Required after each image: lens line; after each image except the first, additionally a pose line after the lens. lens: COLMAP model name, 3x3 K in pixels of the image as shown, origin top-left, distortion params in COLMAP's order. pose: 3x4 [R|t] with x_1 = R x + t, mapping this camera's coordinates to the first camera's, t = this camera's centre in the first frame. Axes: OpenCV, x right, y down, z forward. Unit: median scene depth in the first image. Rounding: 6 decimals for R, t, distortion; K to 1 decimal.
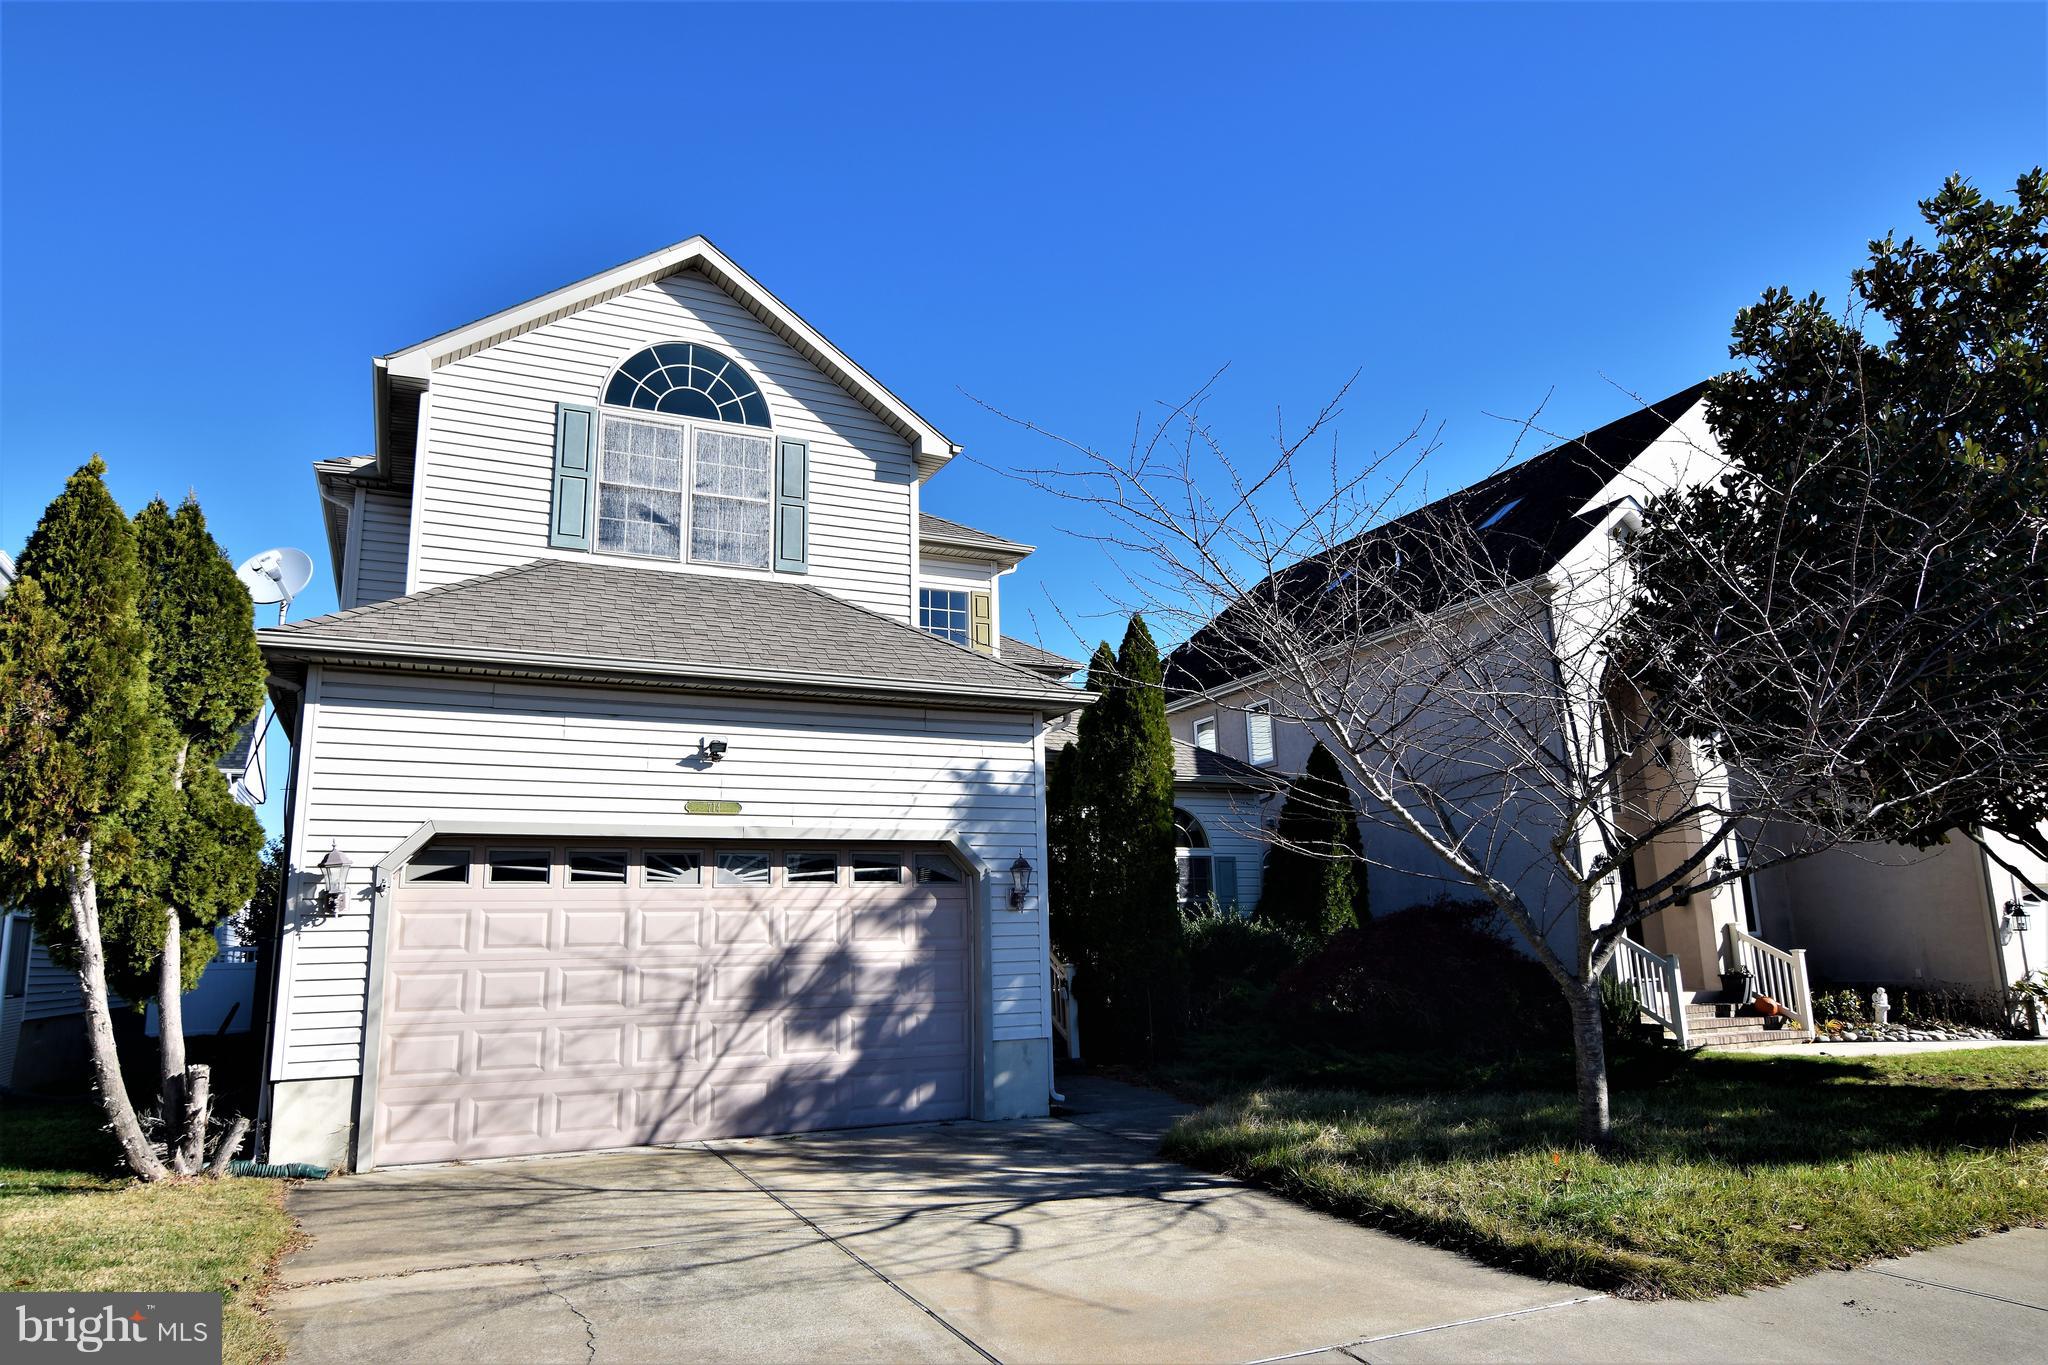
lens RADIAL K [[1299.4, 0, 1028.8], [0, 1299.4, 675.6], [0, 0, 1]] dist [-0.017444, -0.003298]
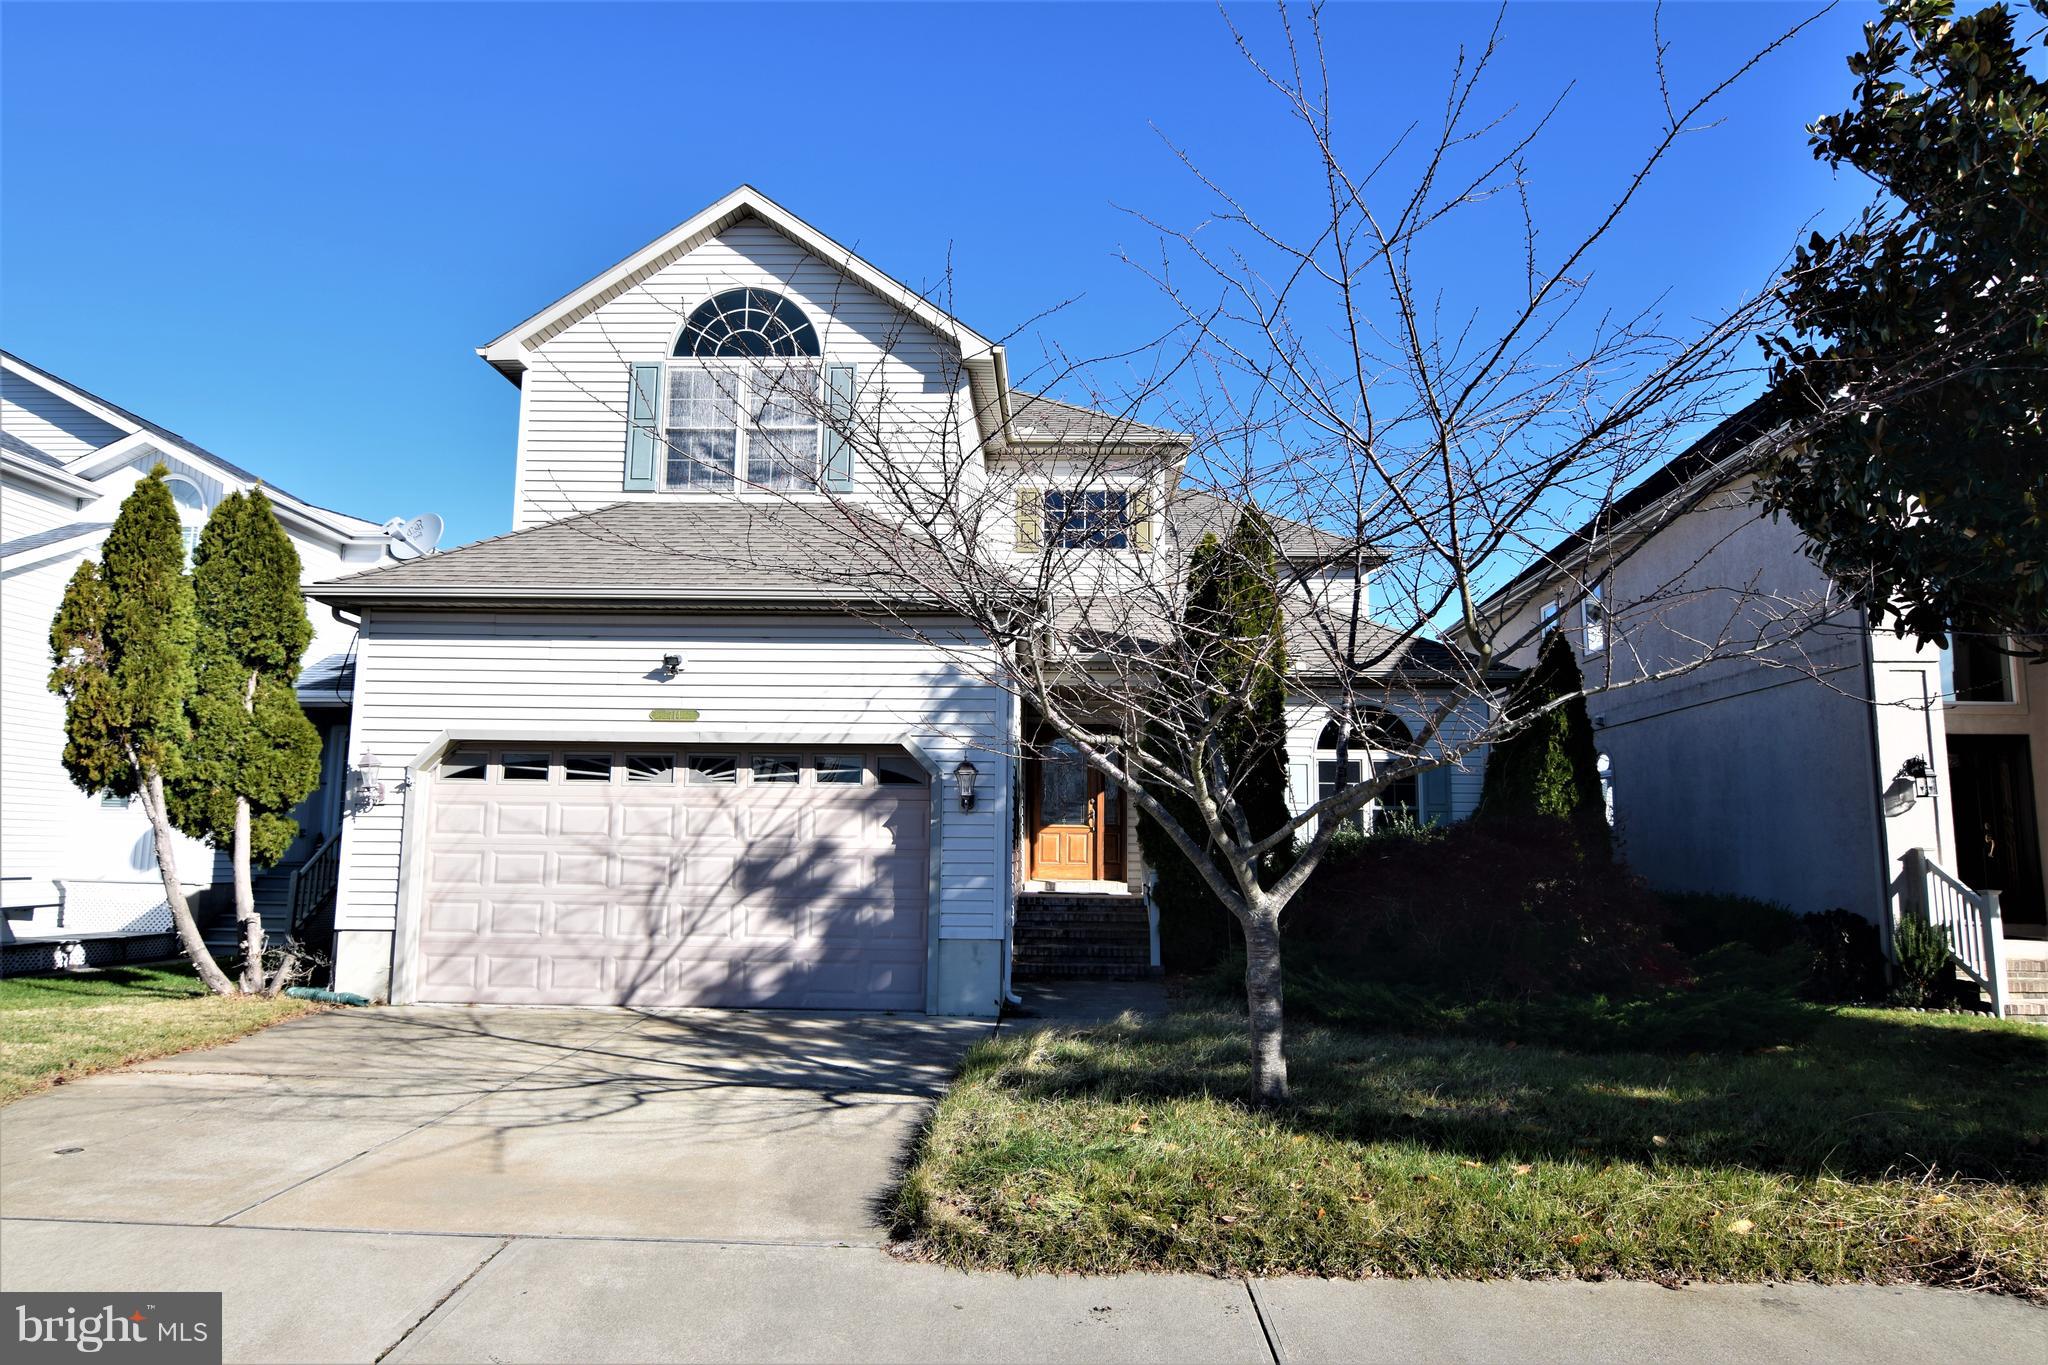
lens RADIAL K [[1299.4, 0, 1028.8], [0, 1299.4, 675.6], [0, 0, 1]] dist [-0.017444, -0.003298]
pose [[0.887141, -0.028445, -0.460621, 0.532520], [0.061912, 0.996412, 0.057707, 0.021869], [0.457327, -0.079712, 0.885719, 0.151281]]
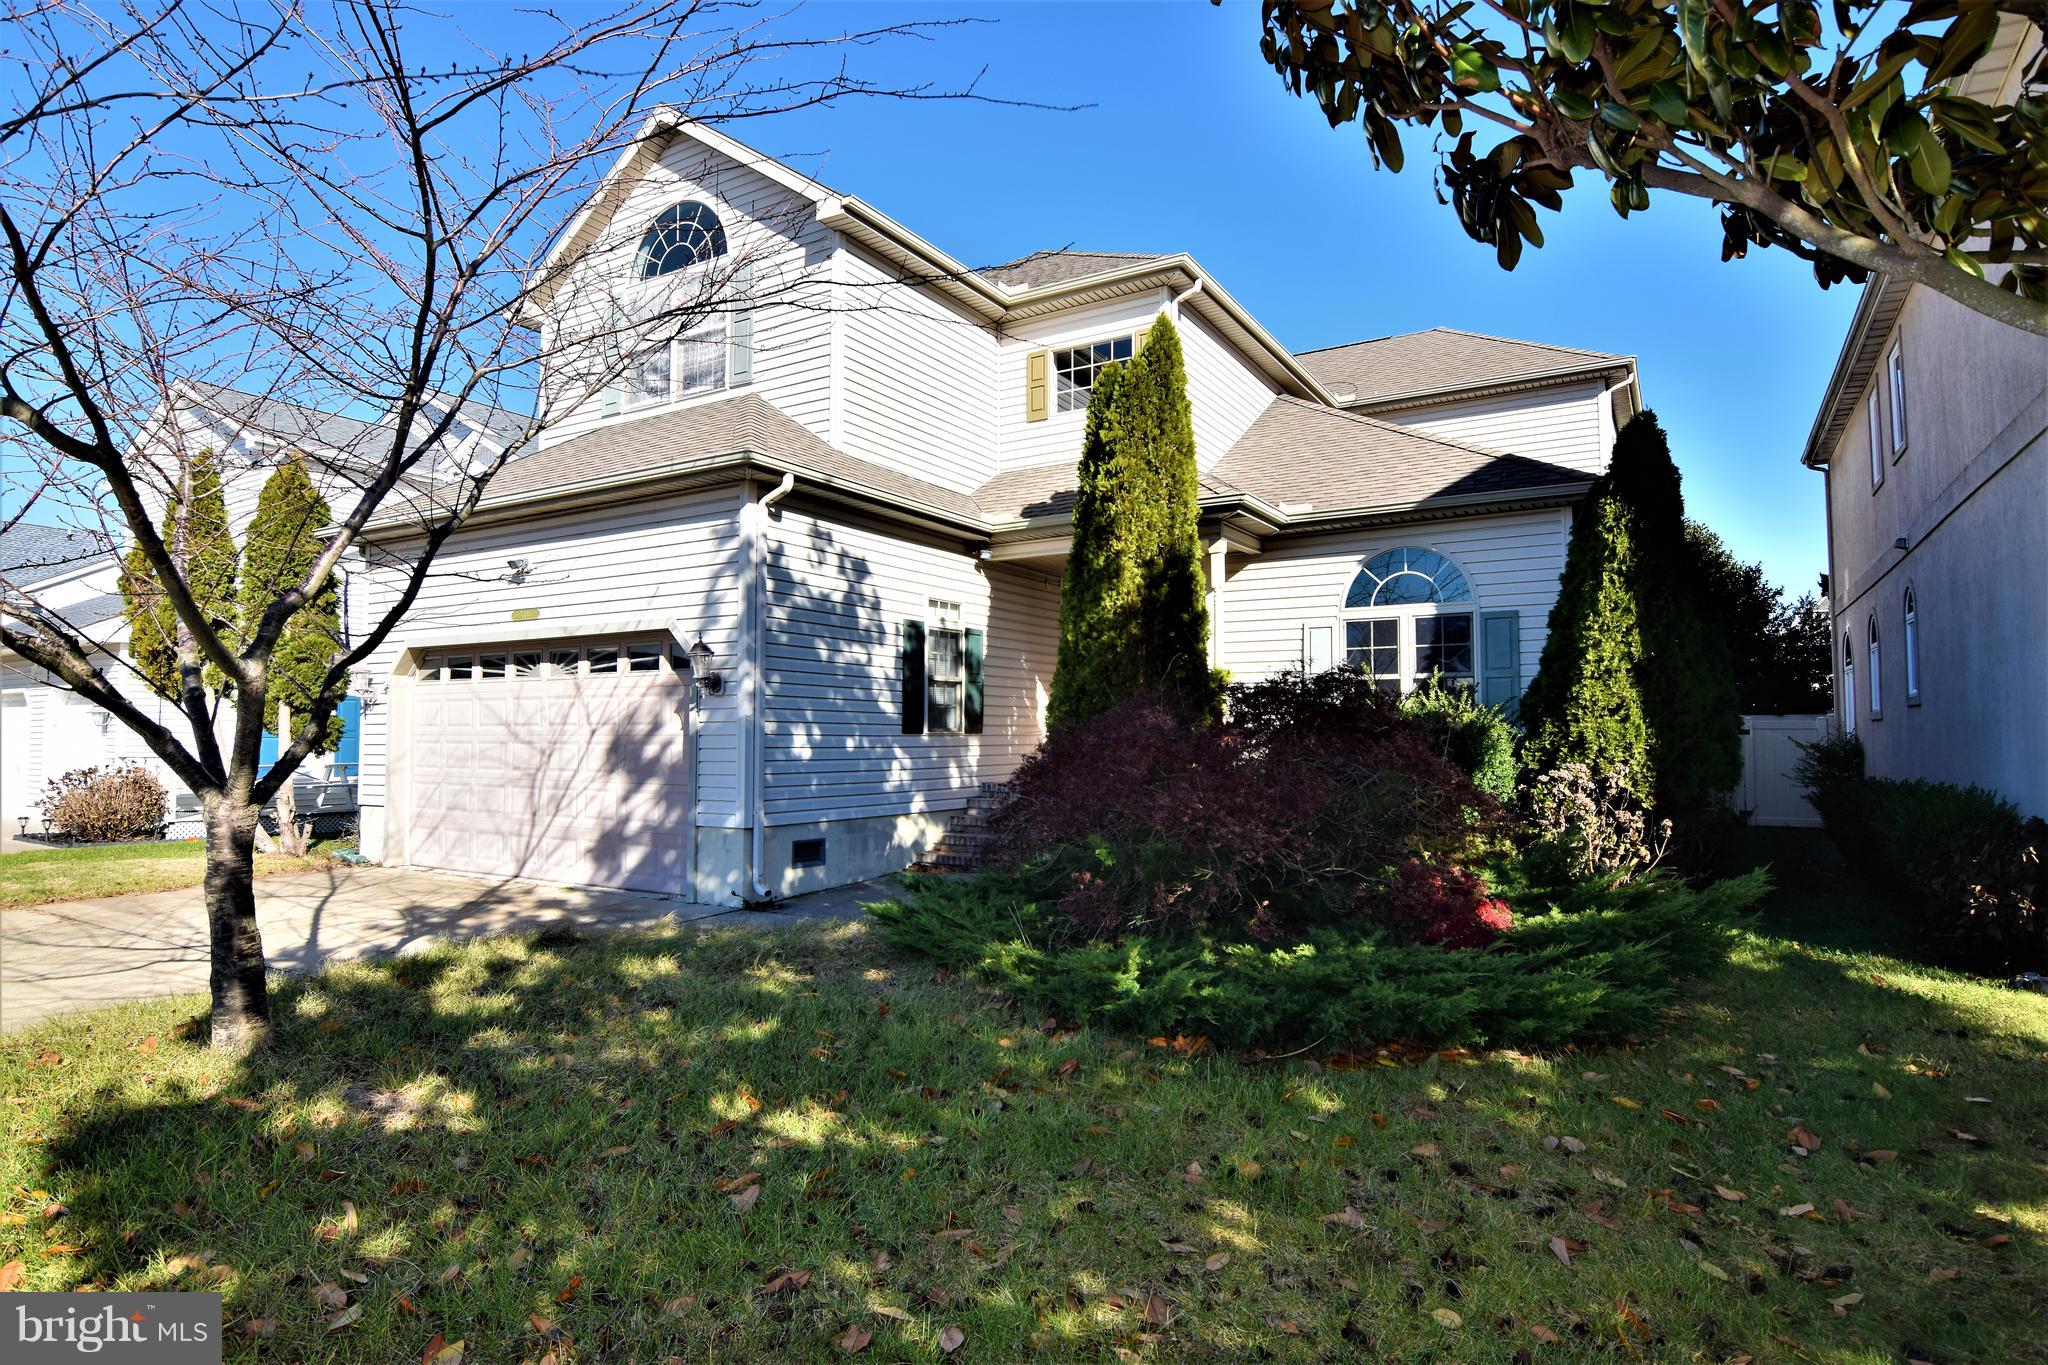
lens RADIAL K [[1095.3, 0, 1019.3], [0, 1095.3, 678.7], [0, 0, 1]] dist [-0.002585, -0.000637]
pose [[0.537953, -0.019971, -0.842738, 0.847204], [0.159707, 0.984028, 0.078627, 0.150859], [0.827708, -0.176889, 0.532550, 0.812639]]
